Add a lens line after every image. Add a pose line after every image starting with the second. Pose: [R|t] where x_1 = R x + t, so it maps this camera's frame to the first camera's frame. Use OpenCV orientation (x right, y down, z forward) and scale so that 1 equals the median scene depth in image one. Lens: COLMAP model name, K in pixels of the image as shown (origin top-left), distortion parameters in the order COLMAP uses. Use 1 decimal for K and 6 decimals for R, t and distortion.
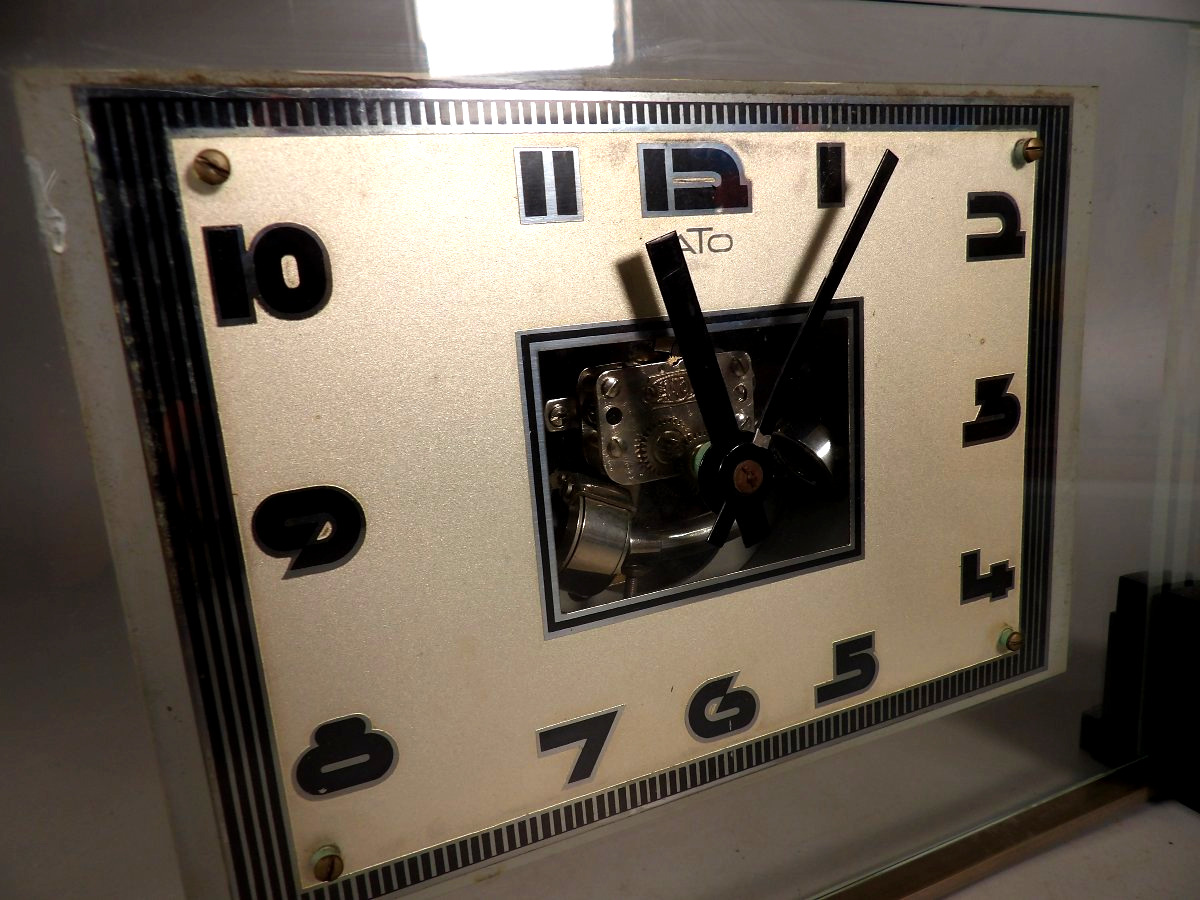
lens RADIAL K [[836.2, 0, 574.3], [0, 836.2, 452.6], [0, 0, 1]] dist [-0.001732, 0.007549]
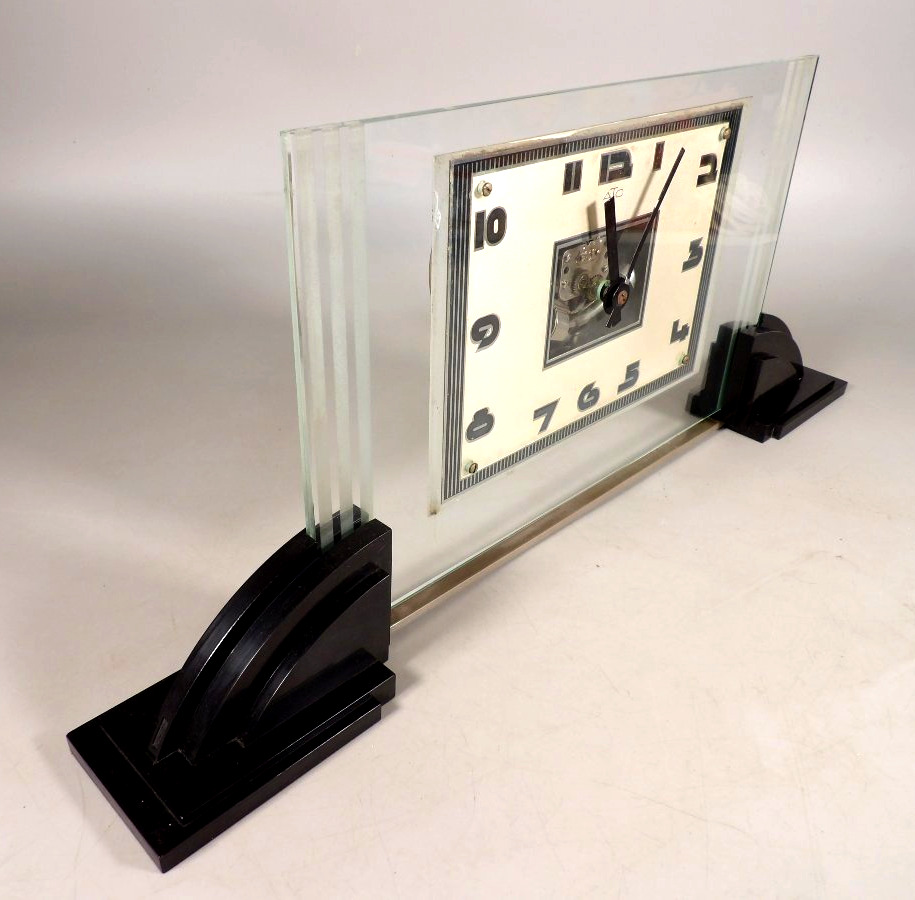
lens RADIAL K [[903.0, 0, 452.4], [0, 903.0, 453.3], [0, 0, 1]] dist [0.053970, 0.000000]
pose [[0.918729, -0.098609, 0.382378, -1.124108], [-0.021898, 0.954107, 0.298663, -0.273832], [-0.394281, -0.282764, 0.874407, -1.048135]]
